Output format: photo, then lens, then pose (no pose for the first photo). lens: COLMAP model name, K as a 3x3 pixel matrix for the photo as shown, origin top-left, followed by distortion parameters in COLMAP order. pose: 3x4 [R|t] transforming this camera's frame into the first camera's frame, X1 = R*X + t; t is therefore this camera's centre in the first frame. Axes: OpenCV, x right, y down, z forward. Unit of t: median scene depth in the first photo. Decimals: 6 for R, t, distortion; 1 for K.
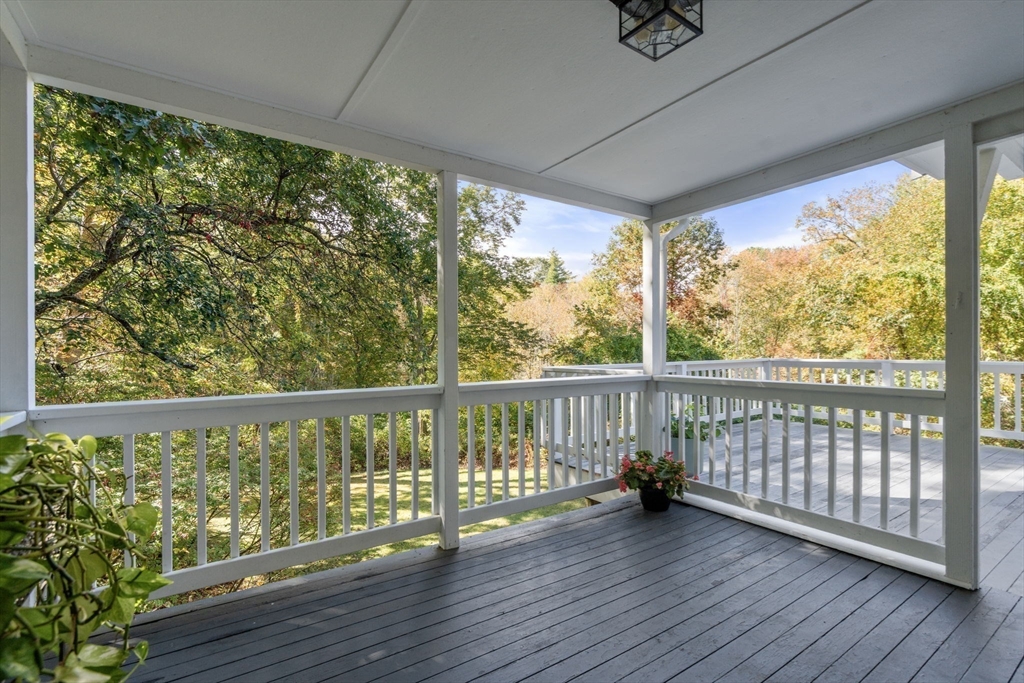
lens RADIAL K [[469.8, 0, 512.2], [0, 469.8, 339.2], [0, 0, 1]] dist [0.002197, 0.000134]
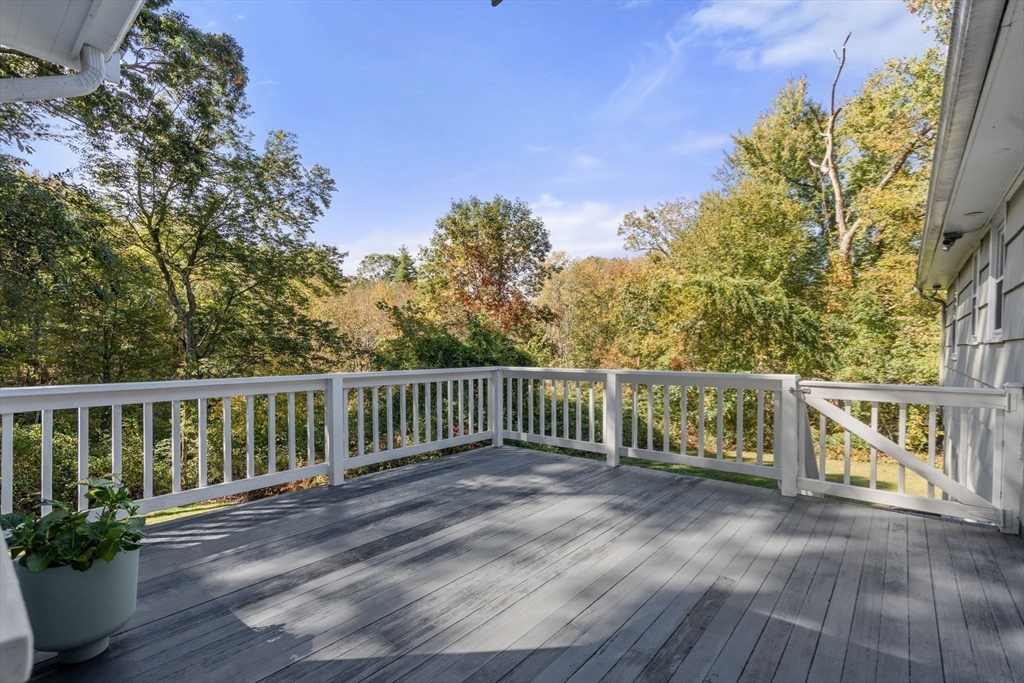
lens RADIAL K [[469.8, 0, 511.5], [0, 469.8, 352.3], [0, 0, 1]] dist [0.002197, 0.000134]
pose [[0.960876, 0.005815, 0.276917, 0.103496], [-0.011879, 0.999725, 0.020228, 0.000439], [-0.276723, -0.022726, 0.960681, 0.074948]]
